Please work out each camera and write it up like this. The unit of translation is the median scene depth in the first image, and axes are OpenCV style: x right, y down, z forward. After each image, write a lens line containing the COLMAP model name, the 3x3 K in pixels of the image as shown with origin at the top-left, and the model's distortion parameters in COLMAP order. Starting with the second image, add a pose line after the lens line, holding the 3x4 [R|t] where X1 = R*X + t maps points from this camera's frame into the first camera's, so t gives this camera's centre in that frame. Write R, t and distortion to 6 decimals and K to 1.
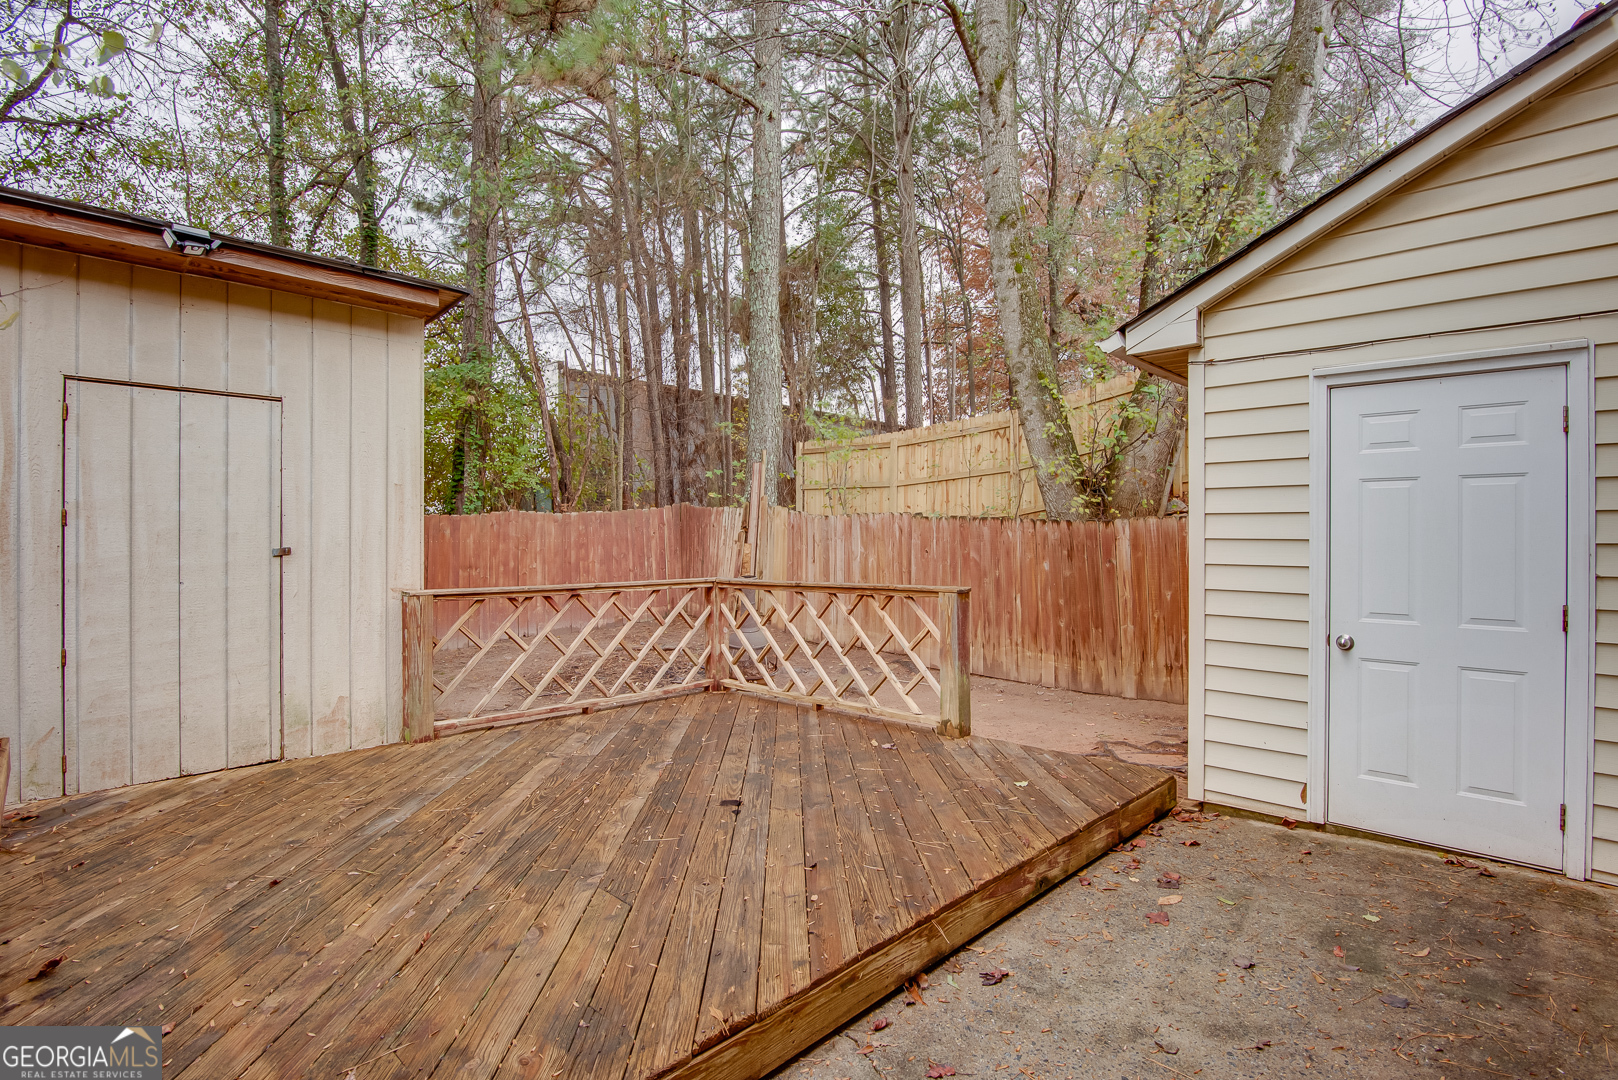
lens RADIAL K [[832.2, 0, 809.0], [0, 832.2, 540.0], [0, 0, 1]] dist [-0.017666, -0.000204]
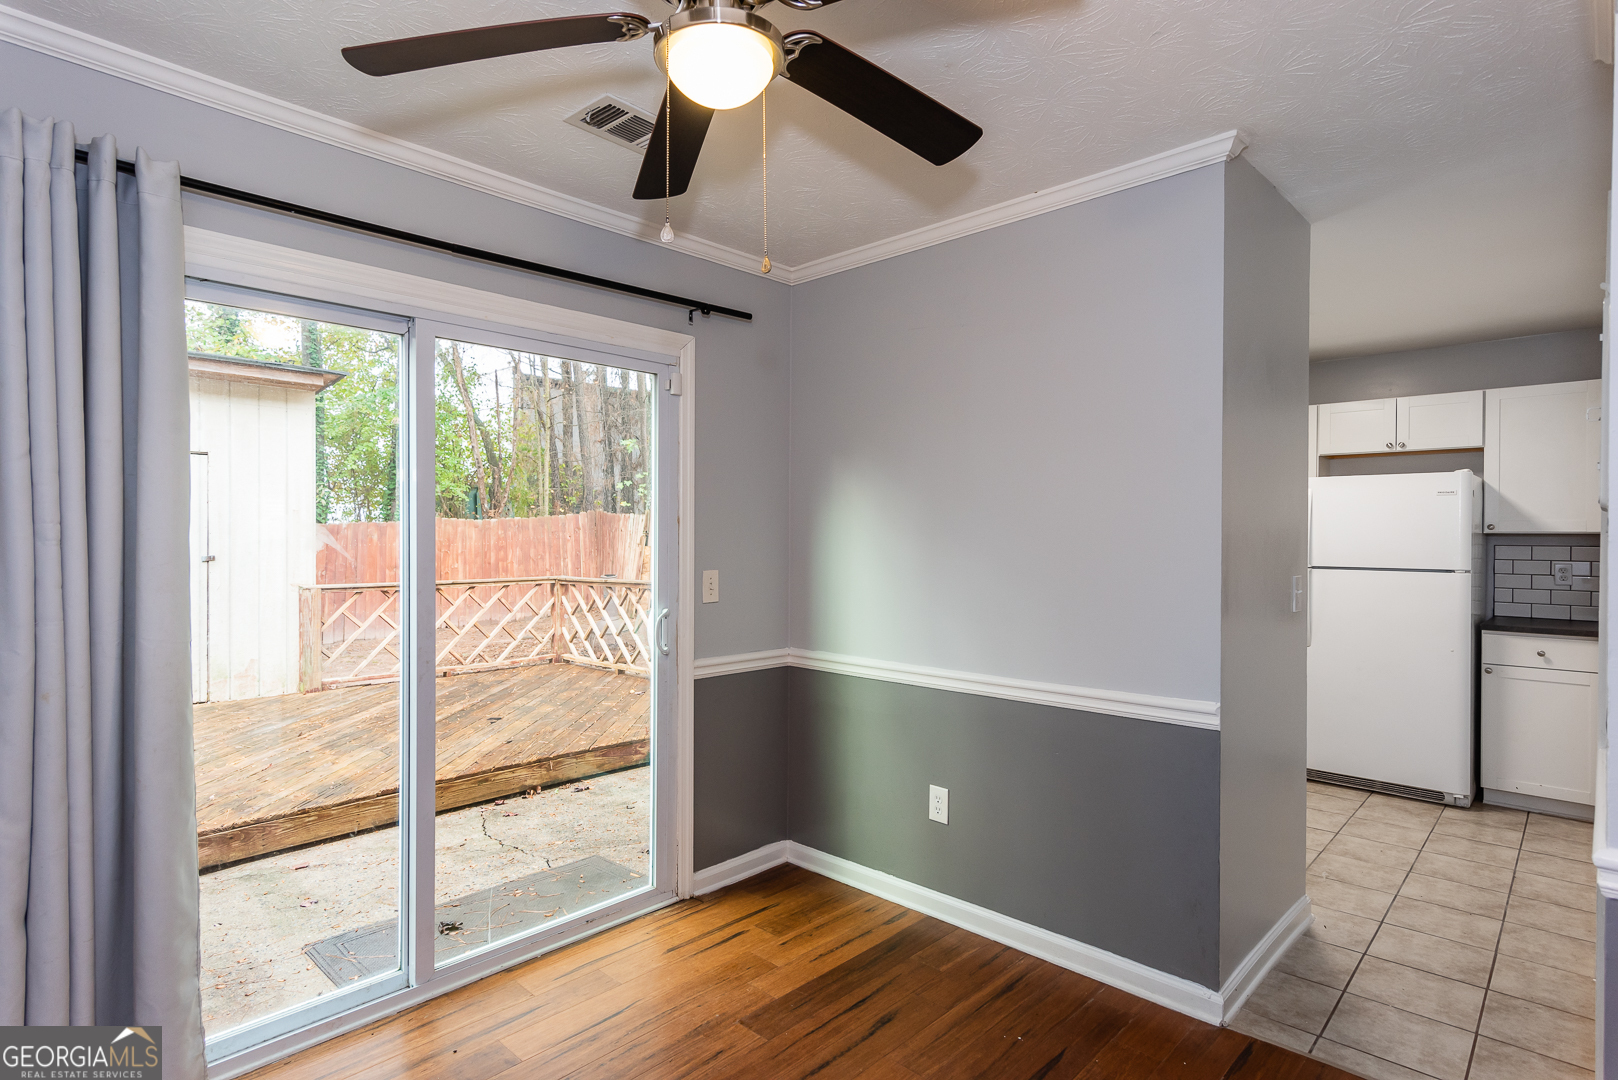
lens RADIAL K [[841.2, 0, 810.6], [0, 841.2, 543.6], [0, 0, 1]] dist [0.002104, 0.000223]
pose [[0.999711, 0.001365, 0.023985, 0.278579], [-0.001522, 0.999978, 0.006522, -0.016894], [-0.023975, -0.006556, 0.999691, -0.365334]]
